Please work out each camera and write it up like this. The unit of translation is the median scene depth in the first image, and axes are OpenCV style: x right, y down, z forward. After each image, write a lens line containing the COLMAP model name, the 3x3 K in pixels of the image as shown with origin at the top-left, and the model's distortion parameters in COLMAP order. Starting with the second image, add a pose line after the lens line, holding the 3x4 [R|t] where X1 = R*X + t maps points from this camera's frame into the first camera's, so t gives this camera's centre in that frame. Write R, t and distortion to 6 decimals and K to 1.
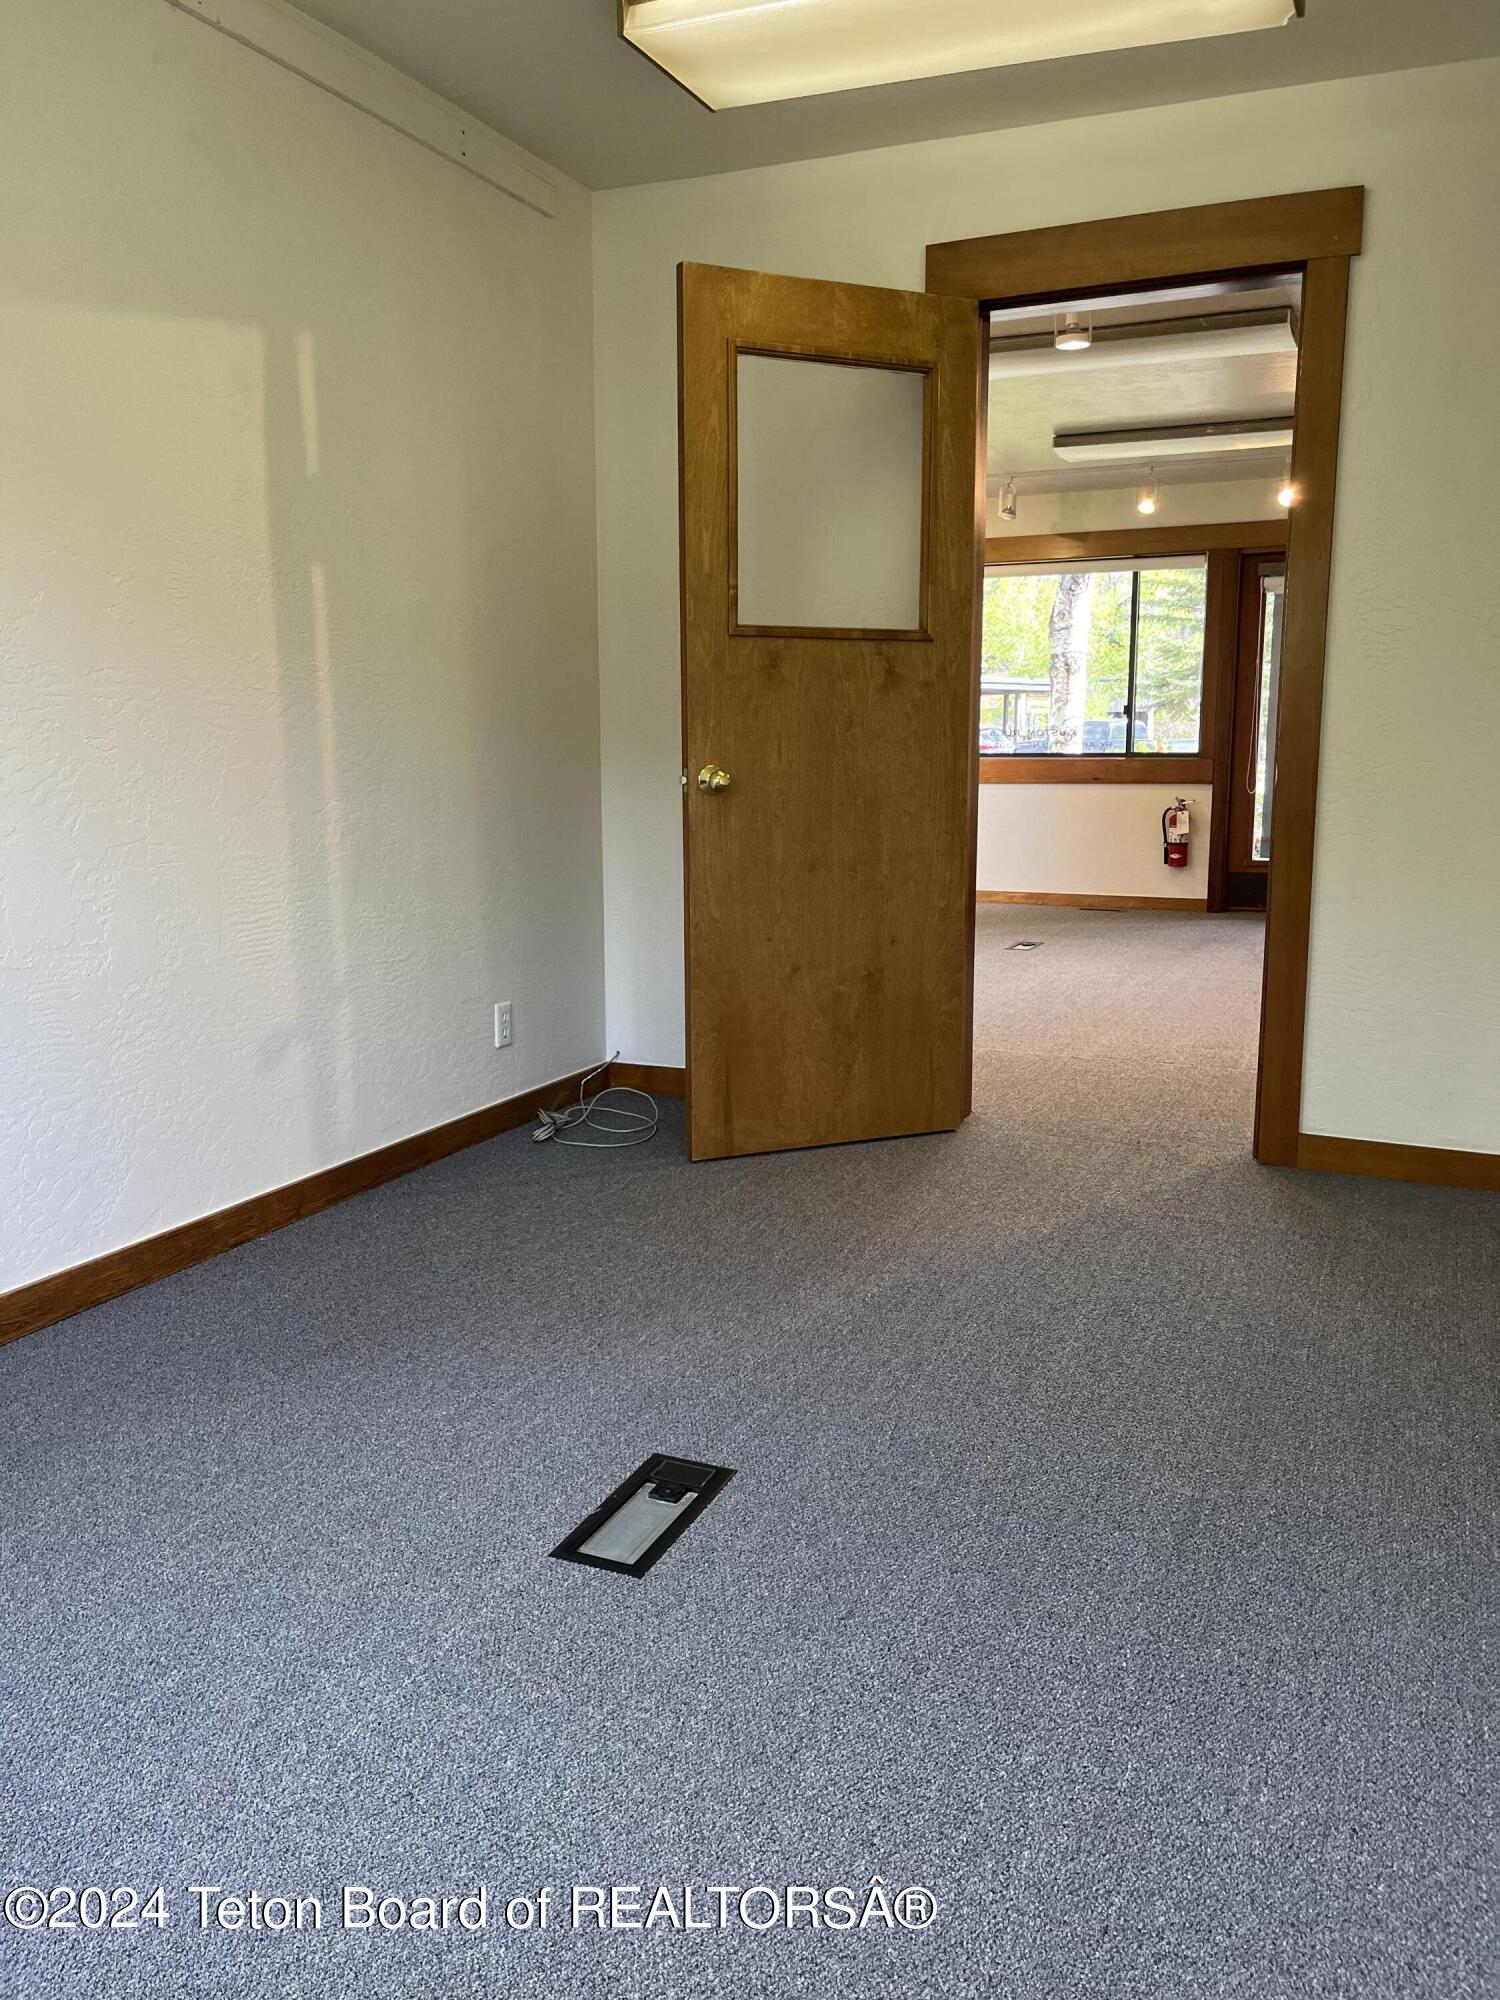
lens RADIAL K [[1507.8, 0, 748.3], [0, 1507.8, 988.0], [0, 0, 1]] dist [0.013954, -0.018801]
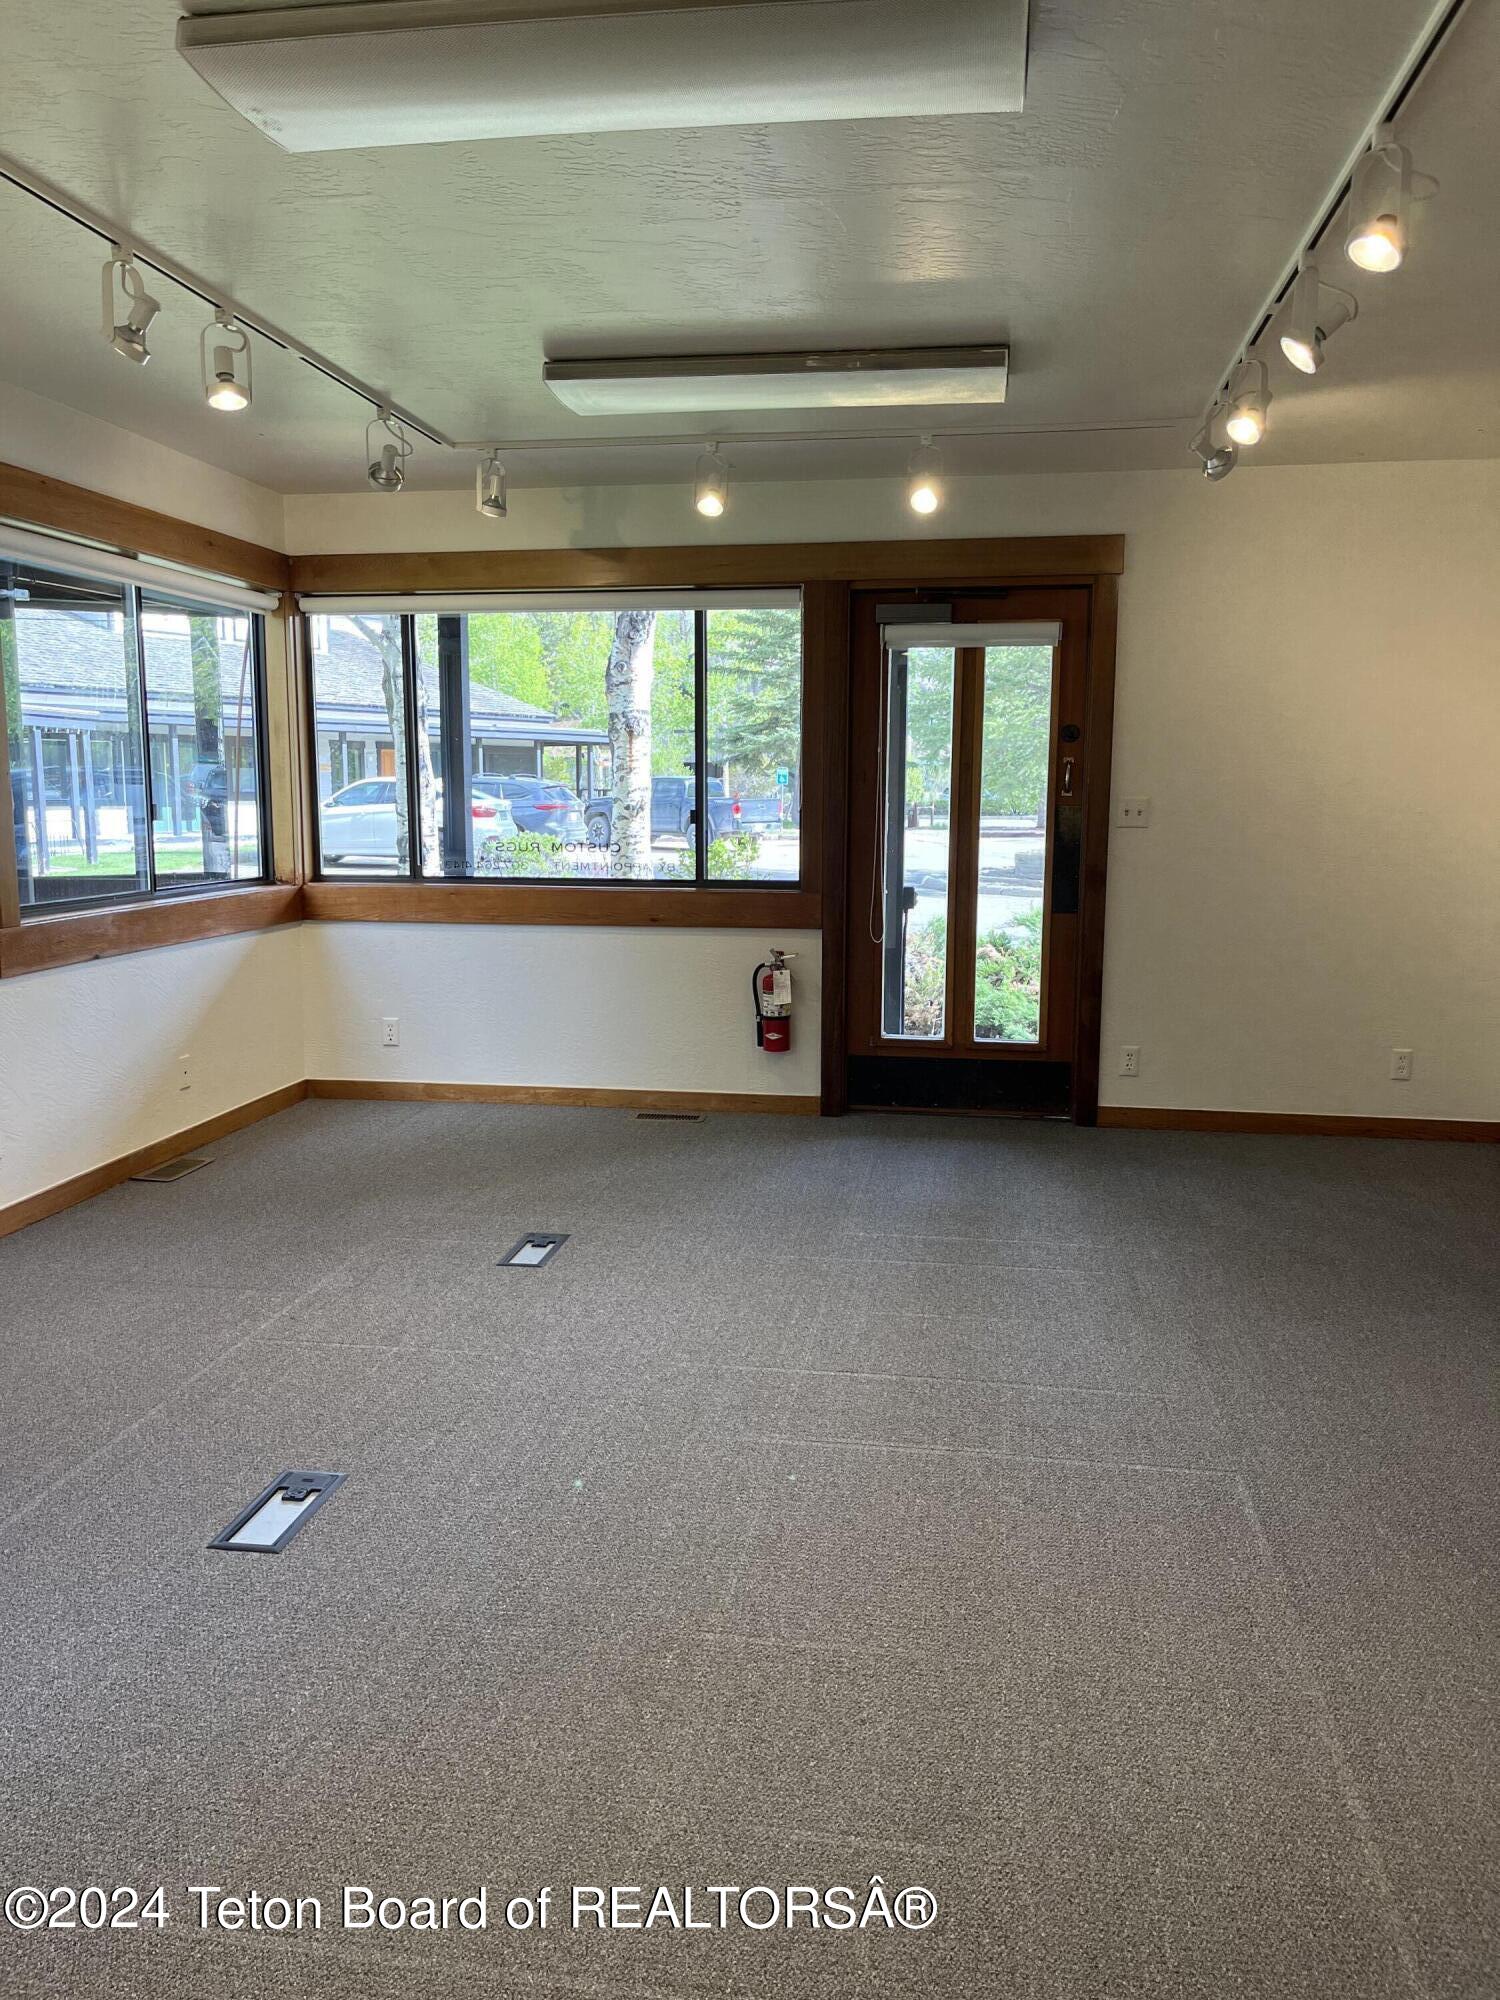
lens RADIAL K [[1507.8, 0, 745.5], [0, 1507.8, 1006.7], [0, 0, 1]] dist [0.013954, -0.018801]
pose [[0.963773, -0.034547, 0.264479, 0.093062], [0.039002, 0.999172, -0.011612, -0.091786], [-0.263858, 0.021507, 0.964322, 0.352430]]
